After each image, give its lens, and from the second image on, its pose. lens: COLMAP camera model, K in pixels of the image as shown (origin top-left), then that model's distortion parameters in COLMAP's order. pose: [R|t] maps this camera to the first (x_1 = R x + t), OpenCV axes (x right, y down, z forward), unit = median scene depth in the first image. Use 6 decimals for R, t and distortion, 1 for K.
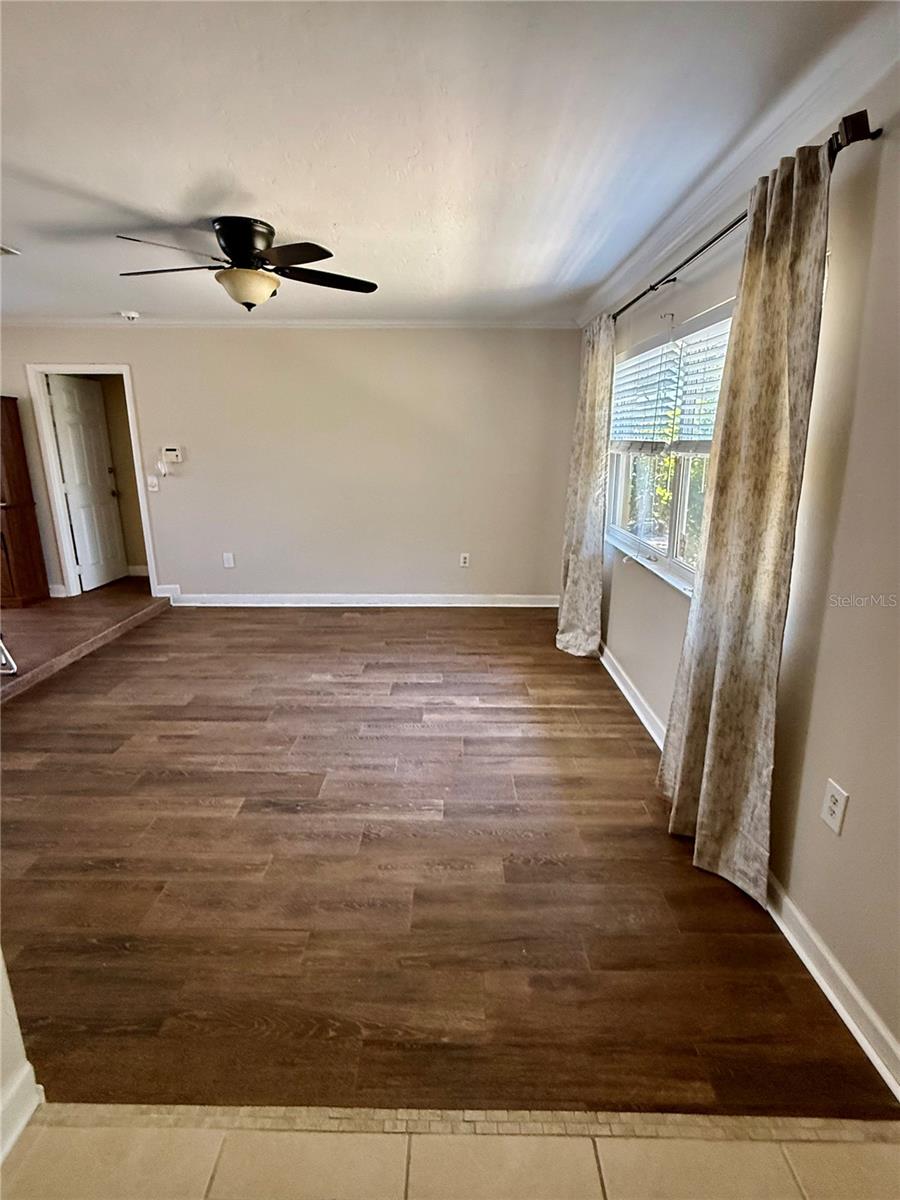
lens RADIAL K [[606.8, 0, 454.3], [0, 606.8, 599.6], [0, 0, 1]] dist [-0.000973, -0.001461]
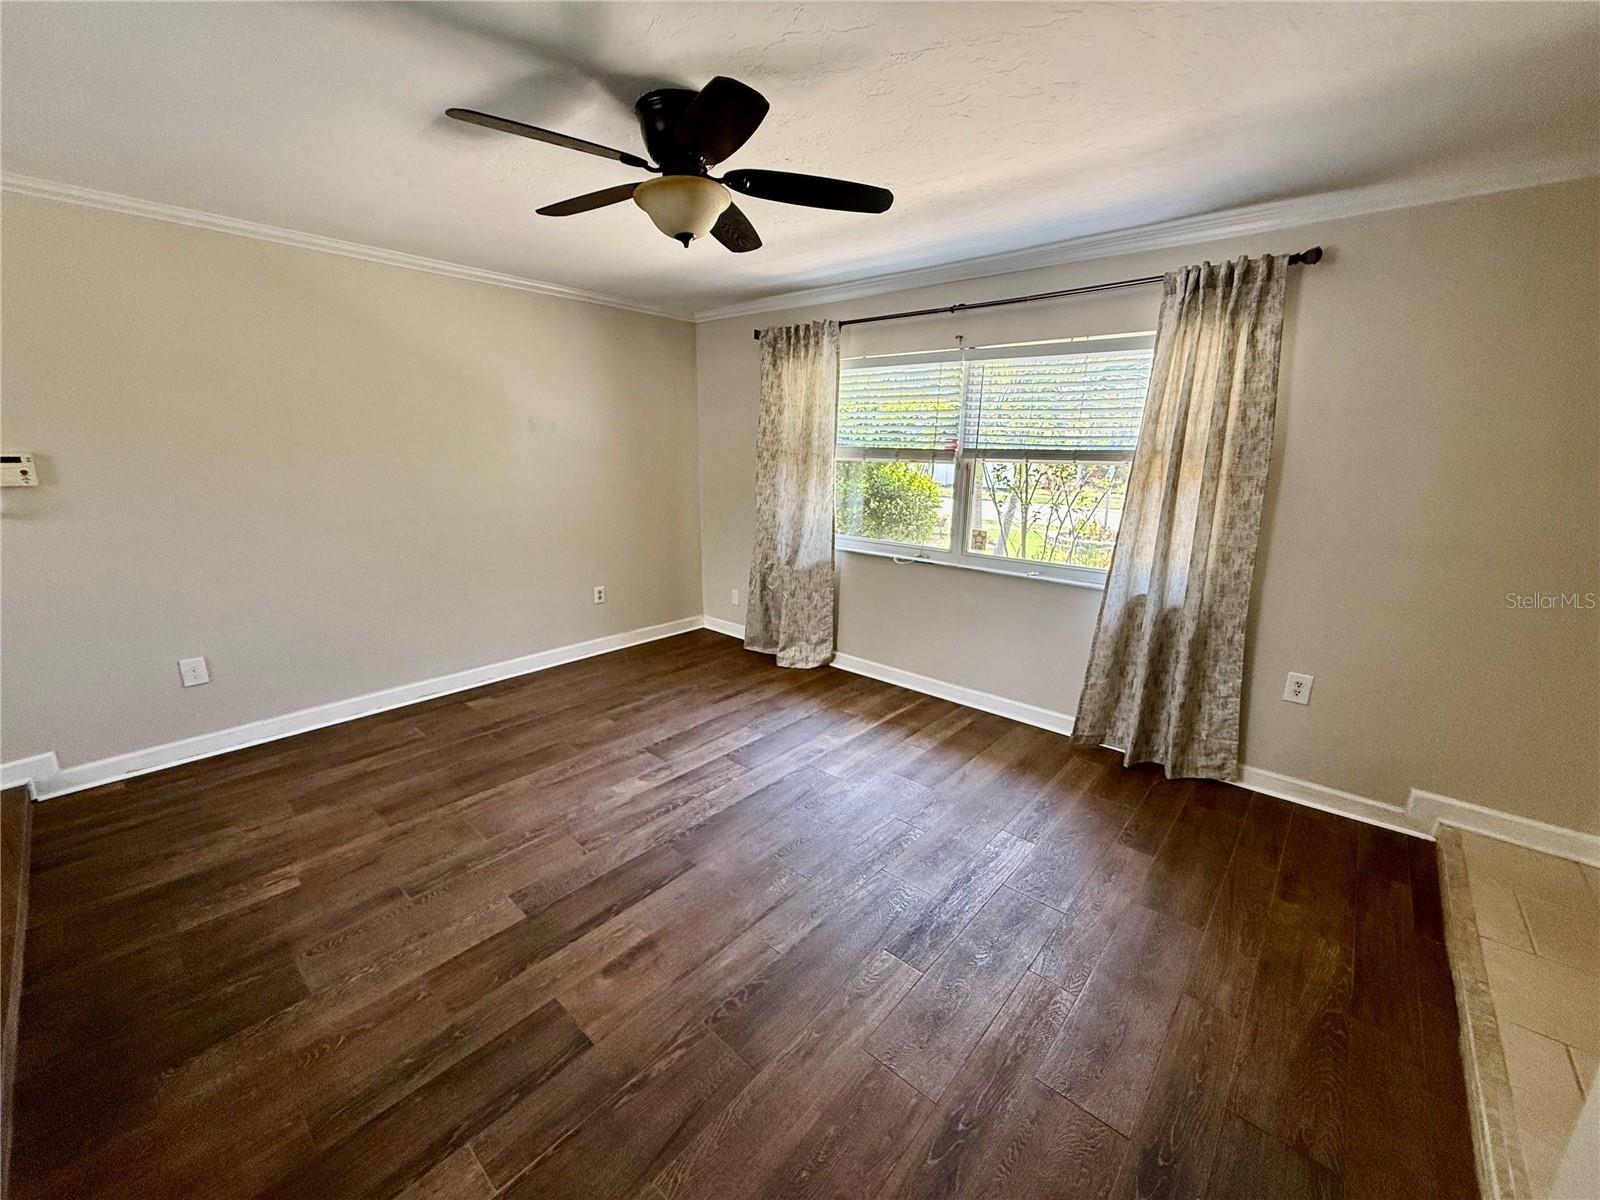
lens RADIAL K [[637.2, 0, 797.2], [0, 637.2, 598.5], [0, 0, 1]] dist [0.000215, 0.000502]
pose [[0.658078, -0.170337, 0.733429, -0.605053], [0.180441, 0.981368, 0.066017, -0.098370], [-0.731009, 0.088896, 0.676552, 0.361226]]
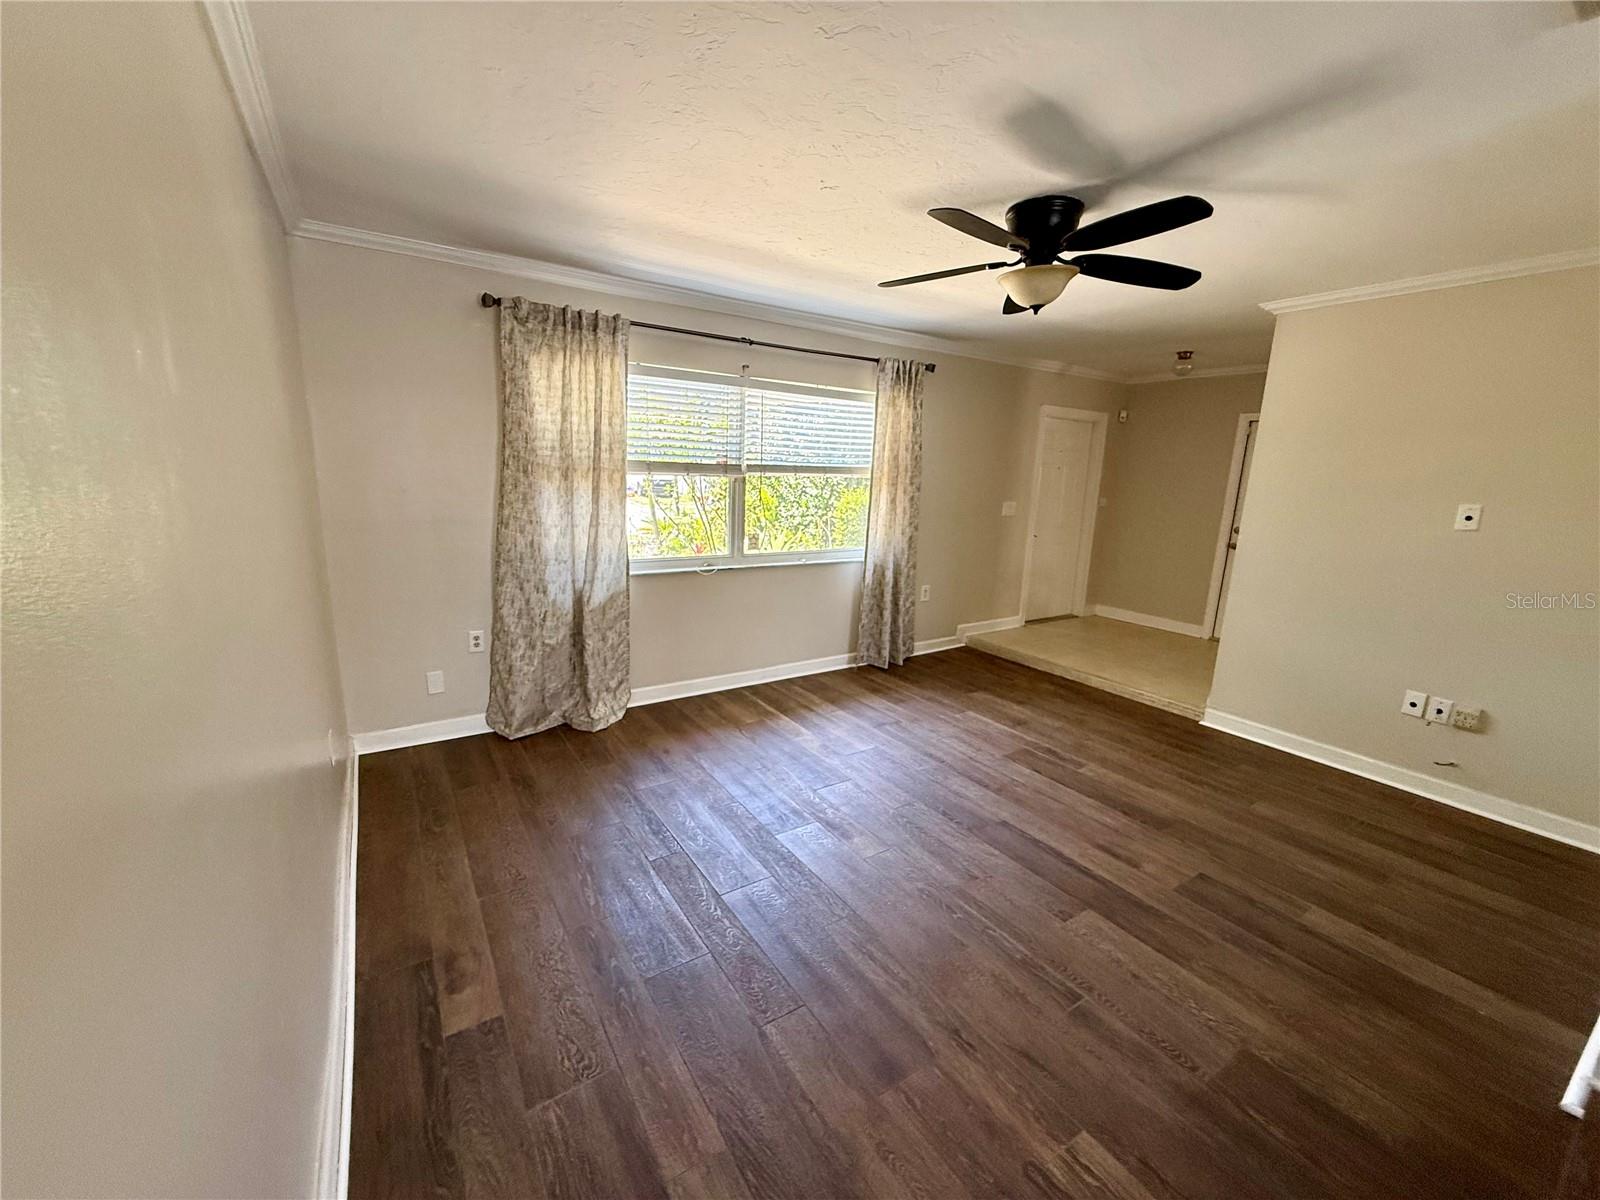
lens RADIAL K [[637.2, 0, 794.6], [0, 637.2, 597.7], [0, 0, 1]] dist [0.000215, 0.000502]
pose [[-0.545321, -0.188128, 0.816843, -0.680780], [0.182862, 0.924318, 0.334959, -0.346075], [-0.818038, 0.332030, -0.469648, 1.313178]]
